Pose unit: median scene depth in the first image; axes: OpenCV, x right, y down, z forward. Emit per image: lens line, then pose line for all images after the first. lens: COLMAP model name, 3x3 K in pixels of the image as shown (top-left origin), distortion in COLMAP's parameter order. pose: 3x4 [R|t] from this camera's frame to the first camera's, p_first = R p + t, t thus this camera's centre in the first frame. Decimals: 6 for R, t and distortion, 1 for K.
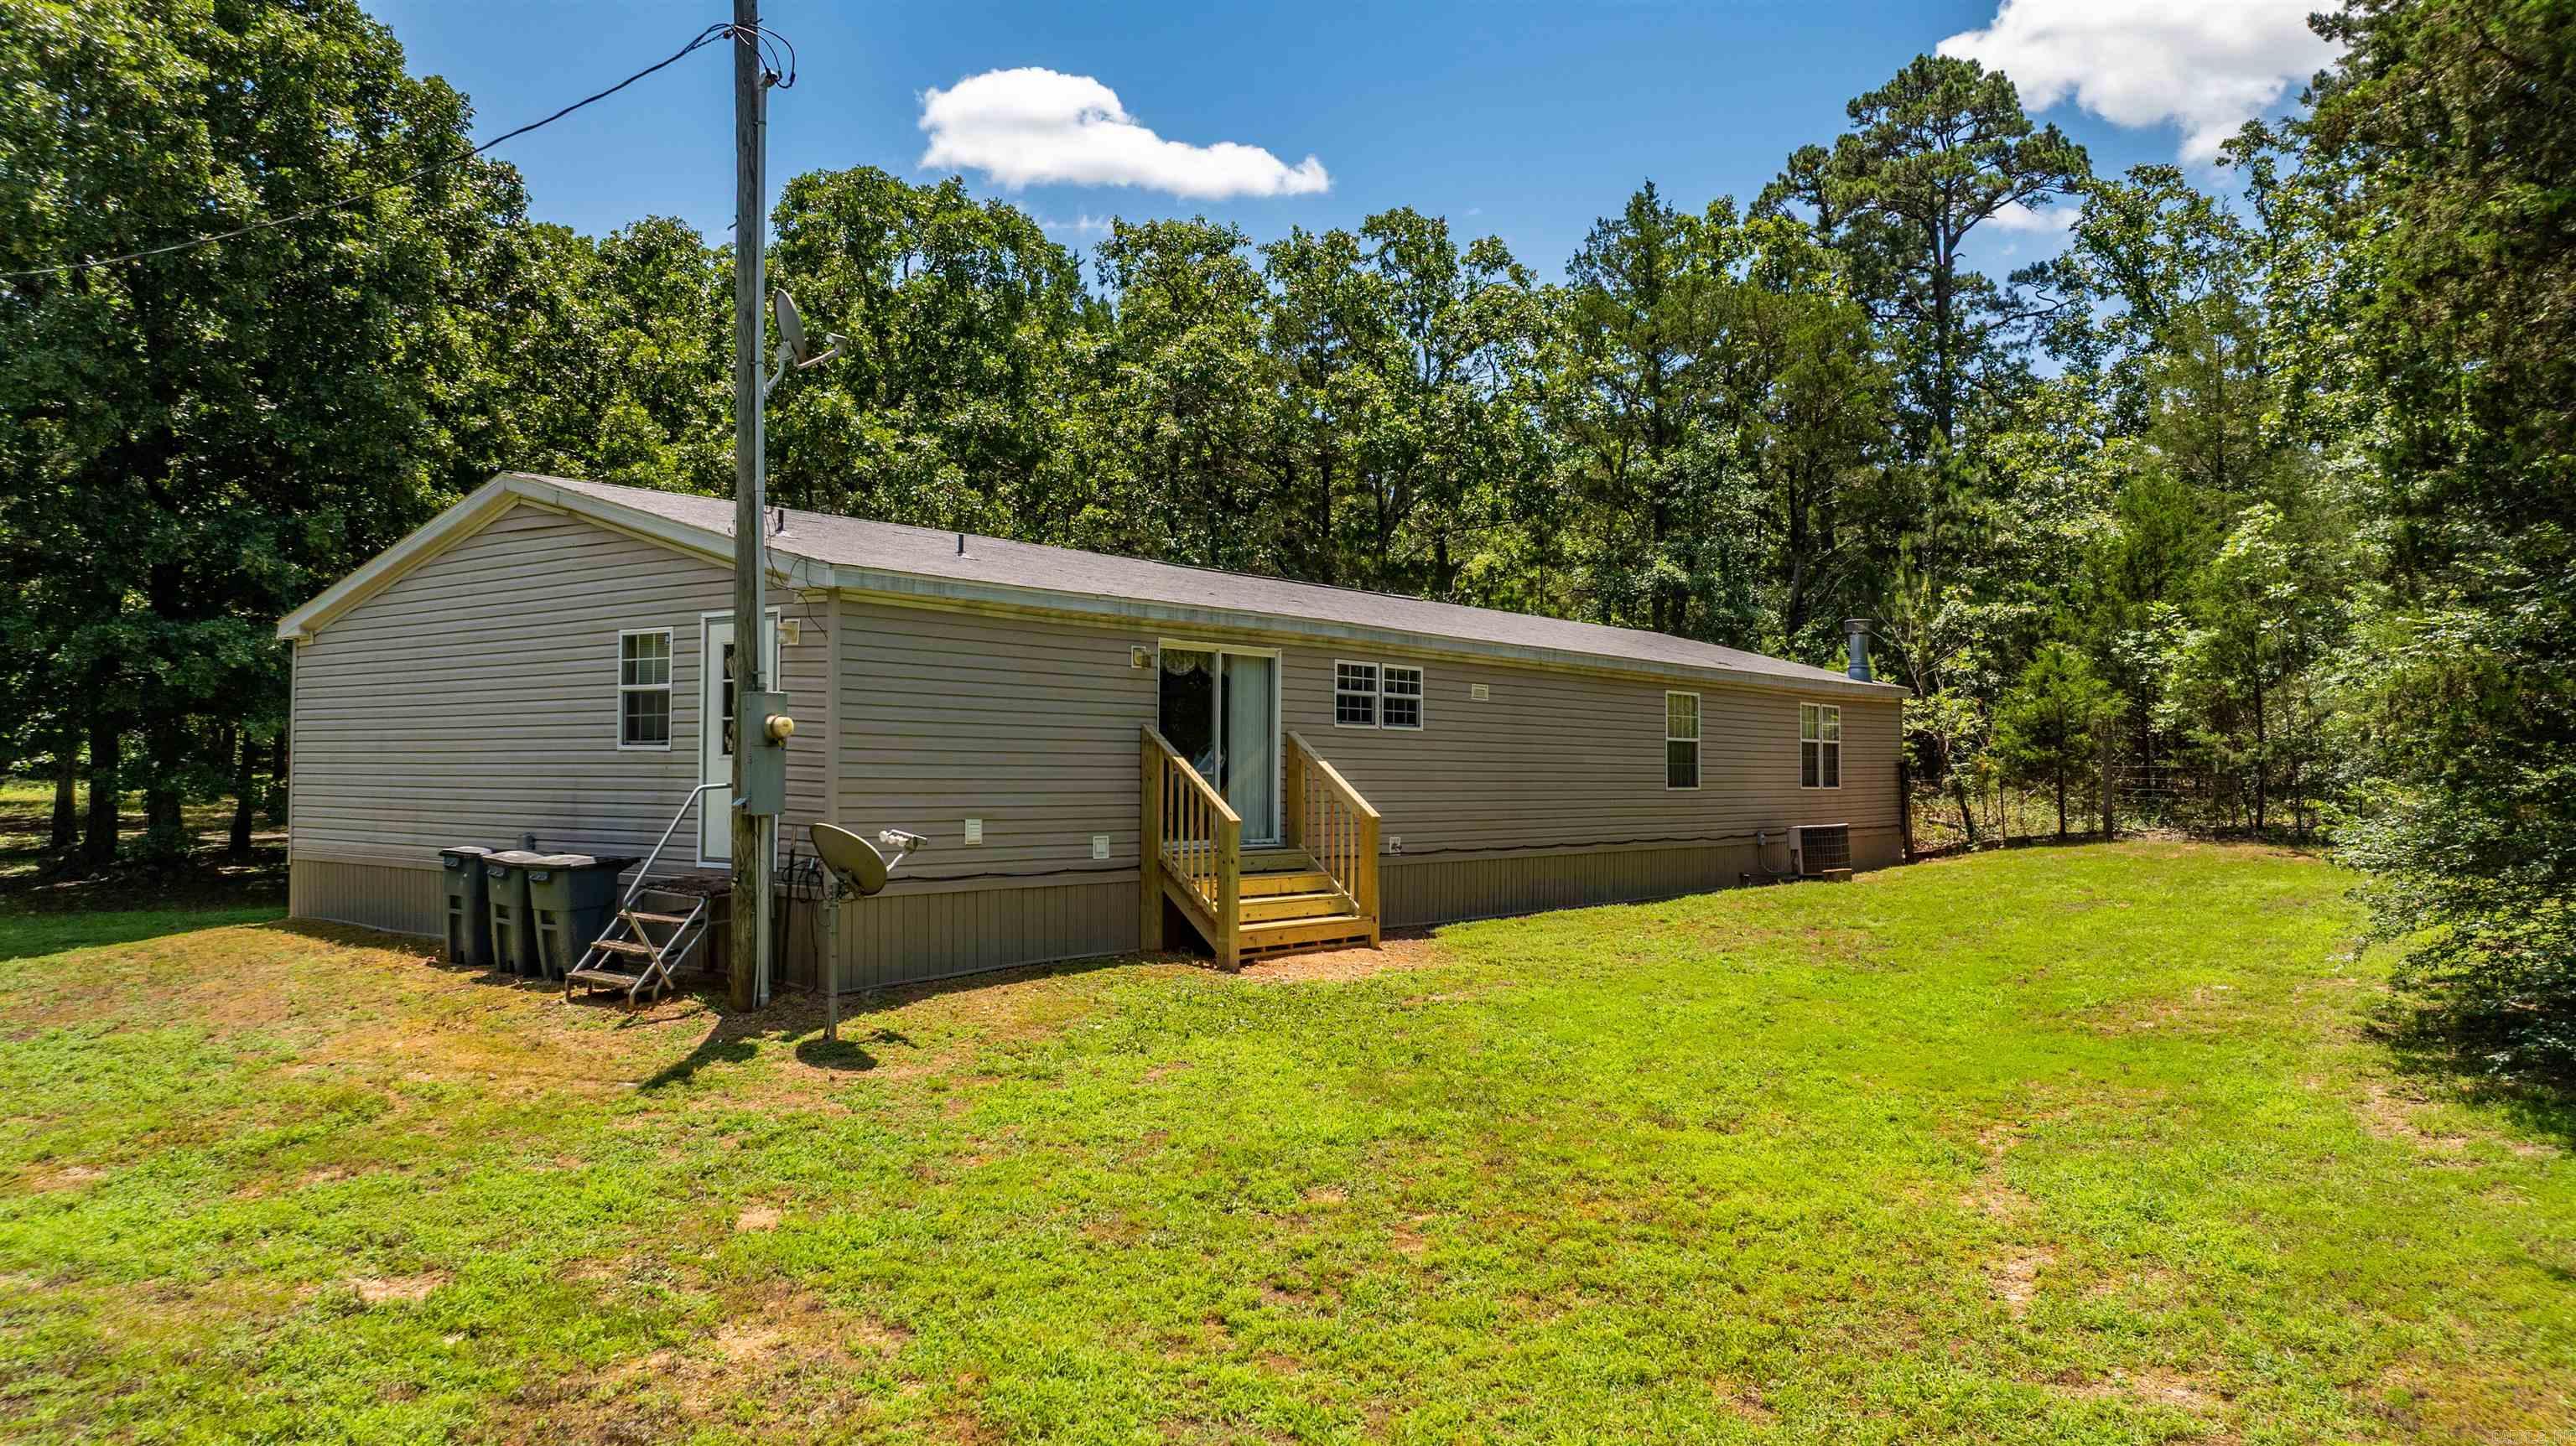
lens RADIAL K [[1793.1, 0, 1309.6], [0, 1793.1, 729.6], [0, 0, 1]] dist [-0.009065, 0.000932]
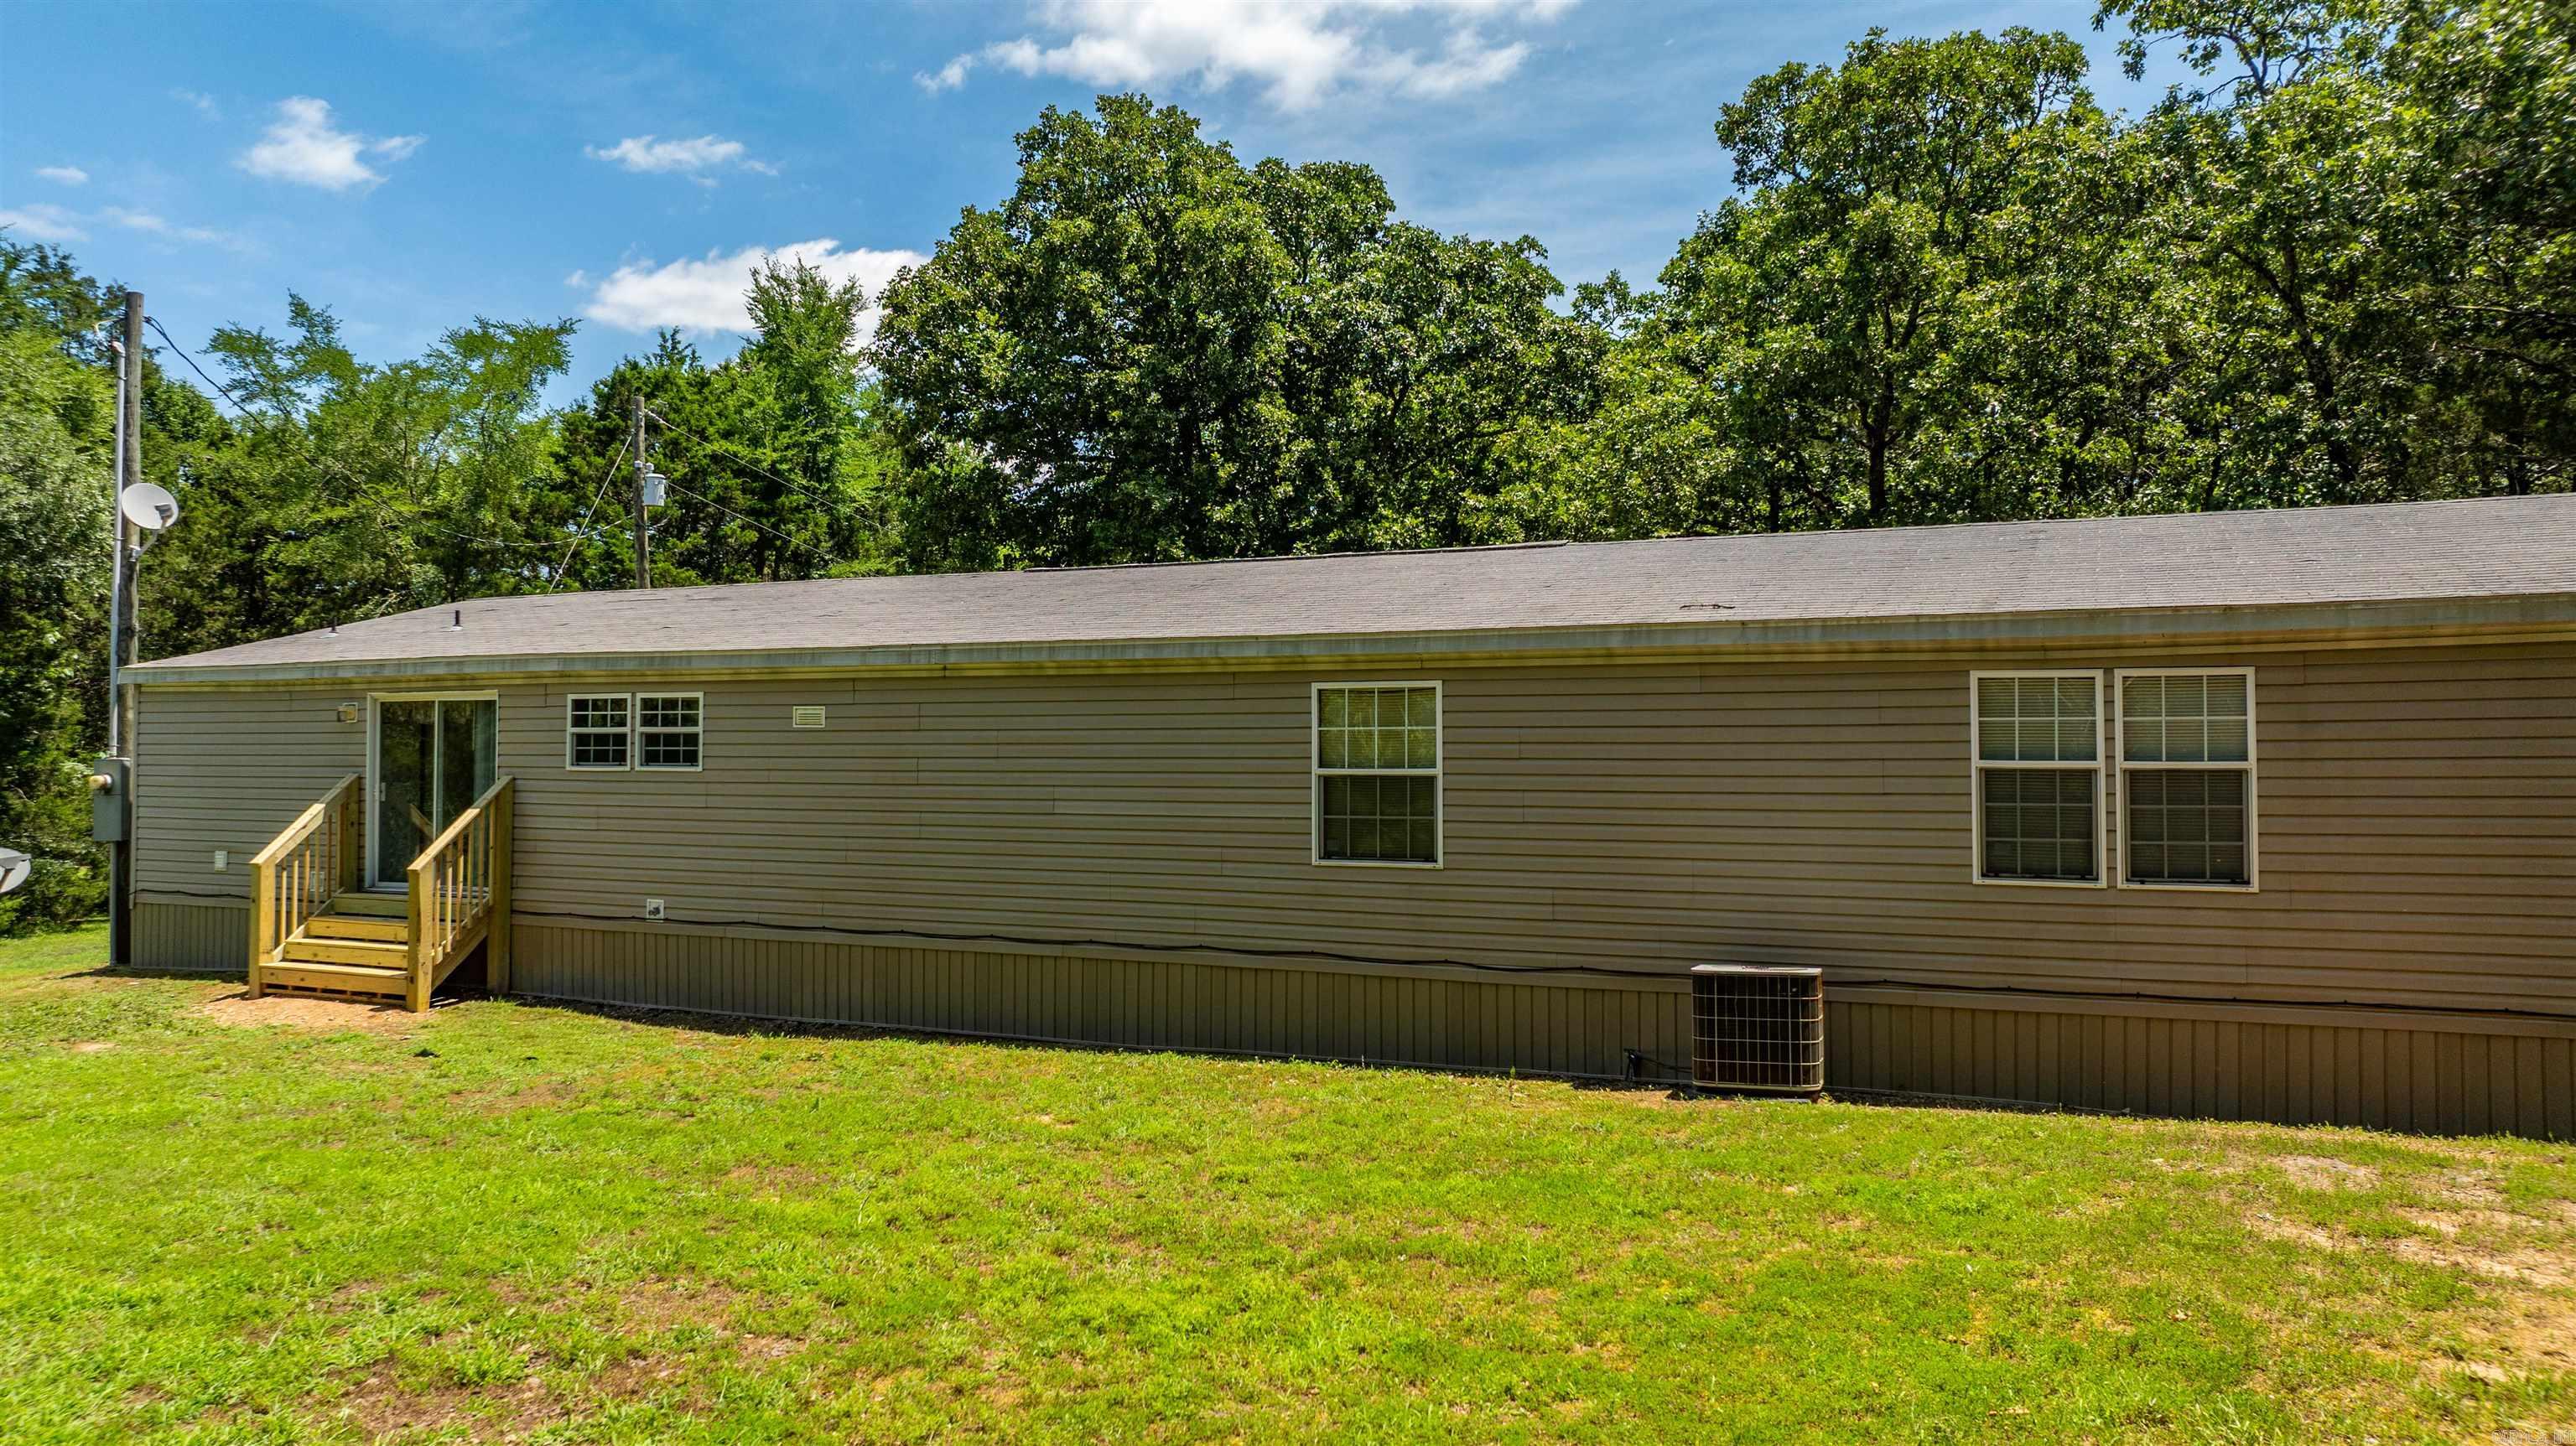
lens RADIAL K [[1793.1, 0, 1309.6], [0, 1793.1, 729.6], [0, 0, 1]] dist [-0.009065, 0.000932]
pose [[0.219916, -0.018534, -0.975343, 0.579468], [0.024874, 0.999601, -0.013387, -0.000217], [0.975202, -0.021317, 0.220290, 0.693487]]
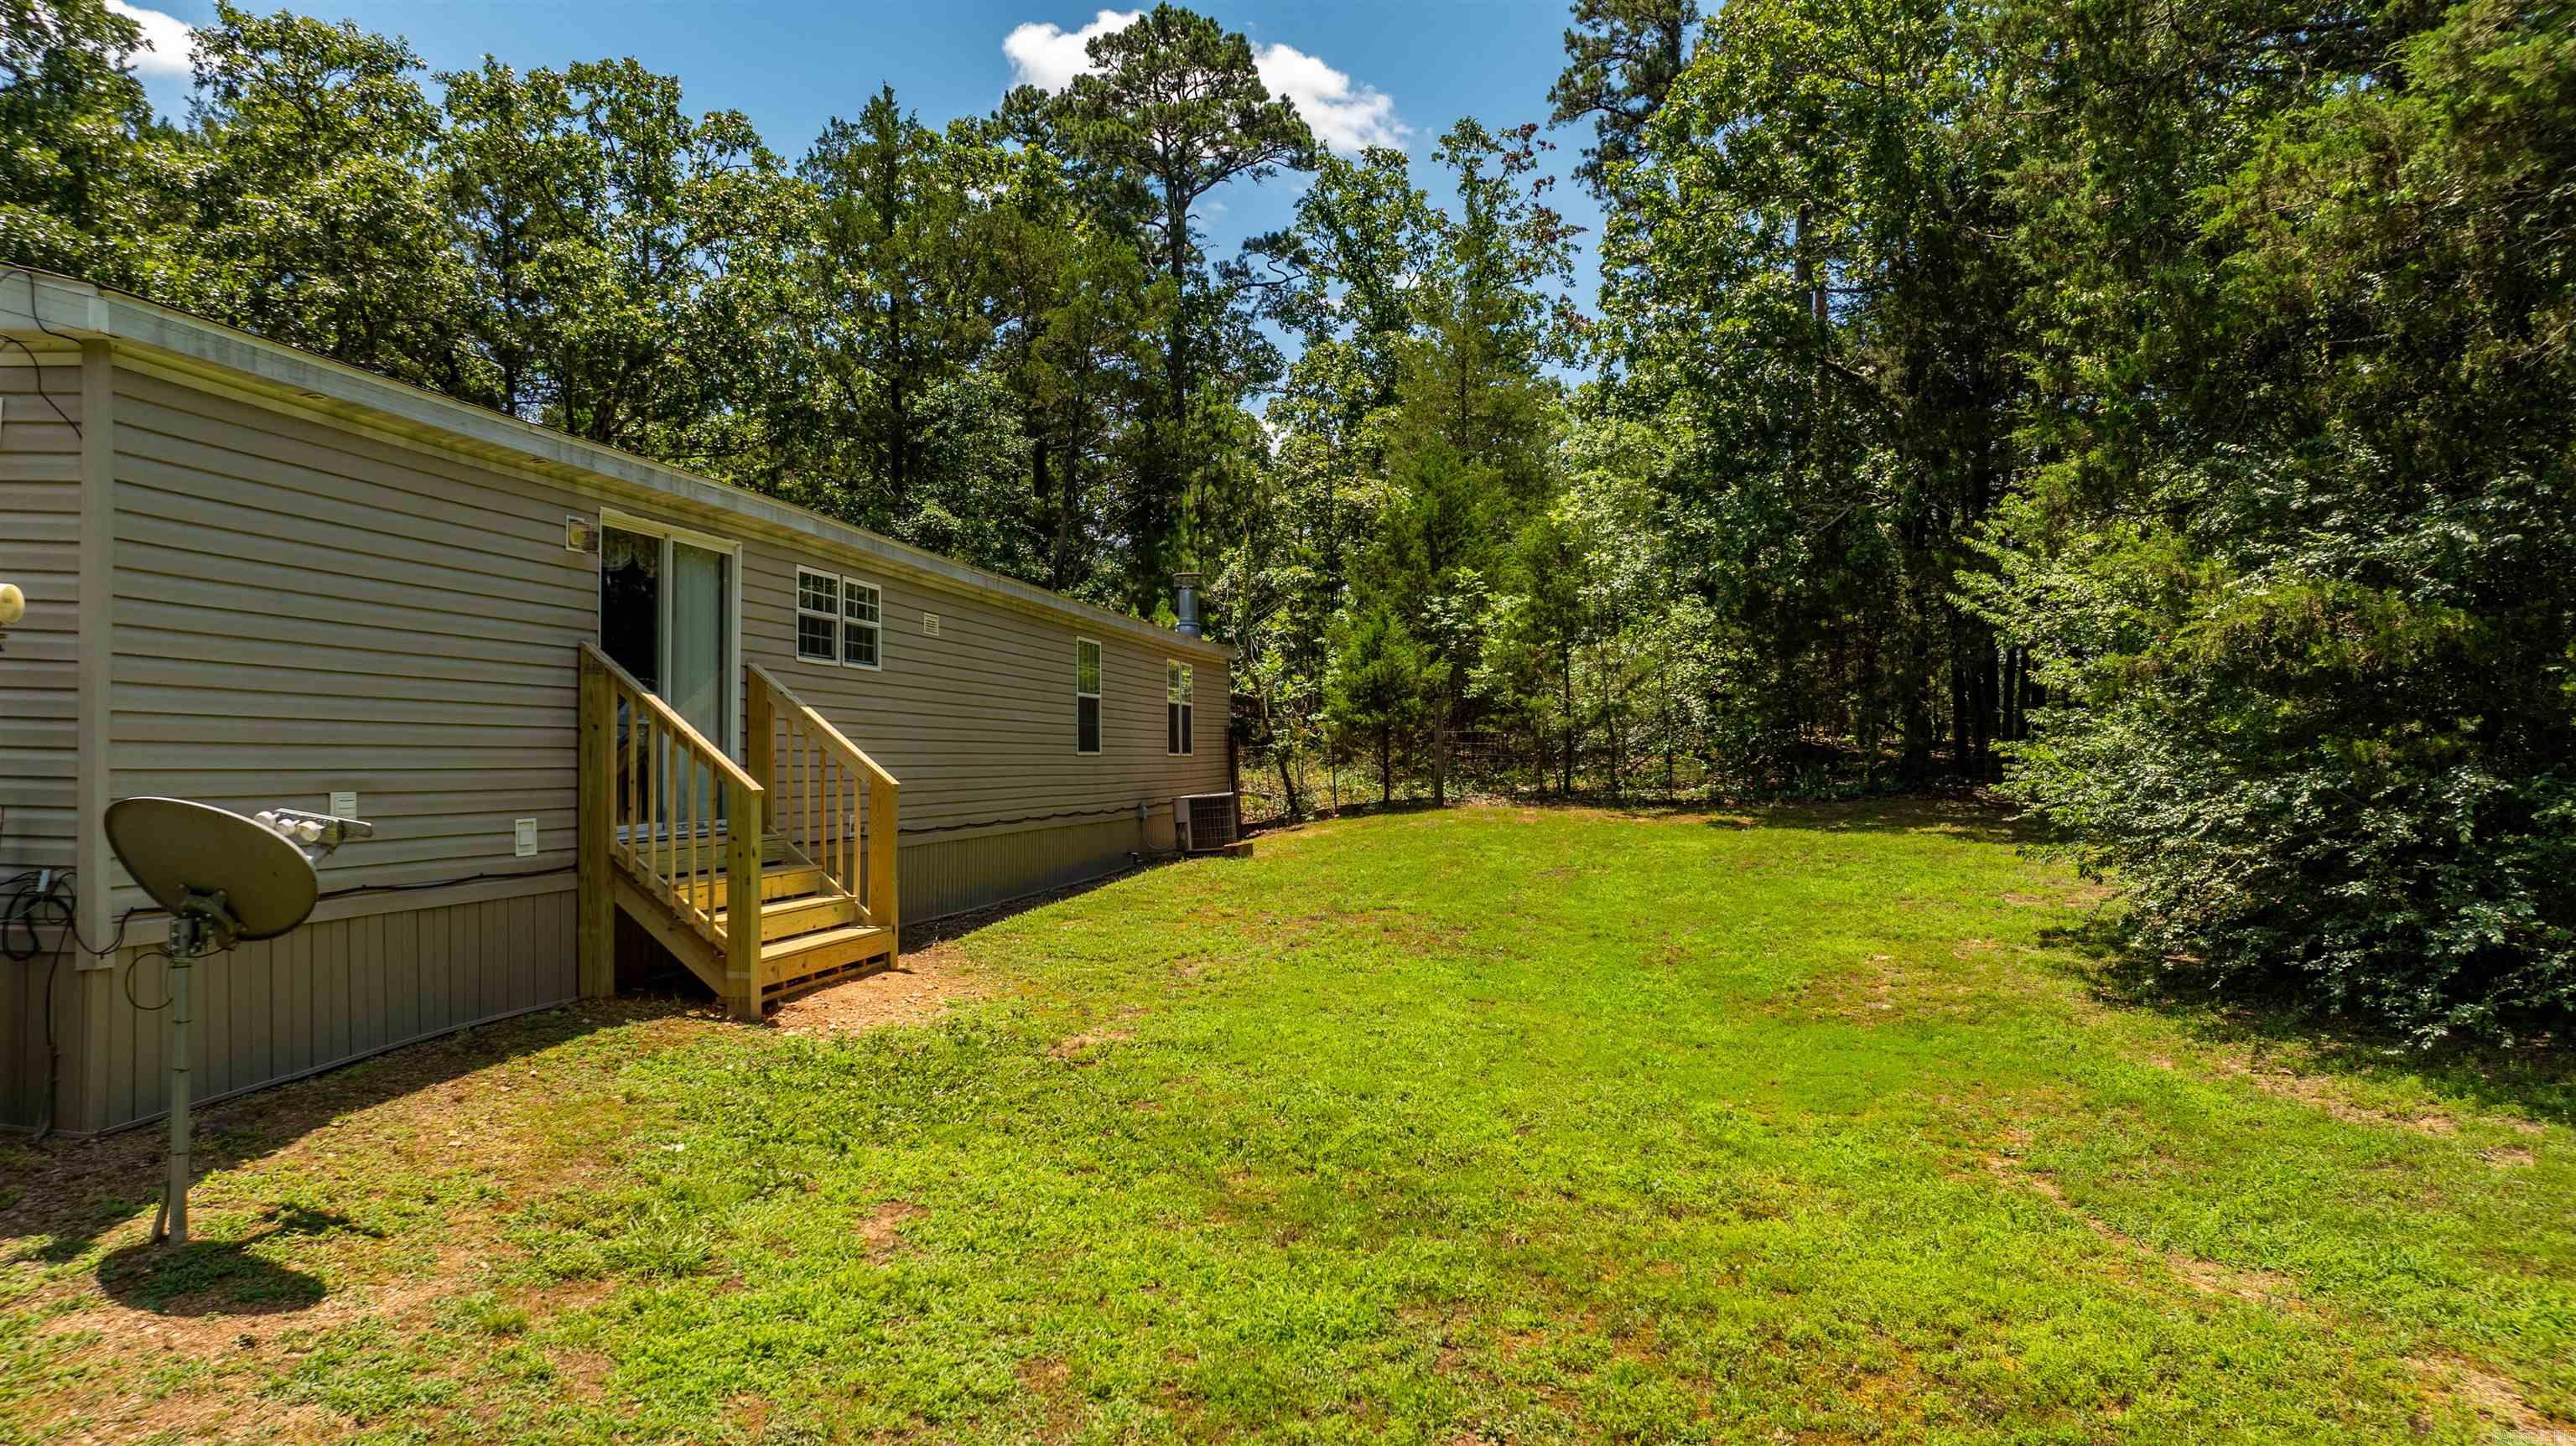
lens RADIAL K [[1802.5, 0, 1288.0], [0, 1802.5, 723.0], [0, 0, 1]] dist [-0.034762, 0.041163]
pose [[0.879884, 0.001942, 0.475184, -0.090655], [-0.004742, 0.999978, 0.004694, 0.011345], [-0.475165, -0.006383, 0.879874, 0.168892]]
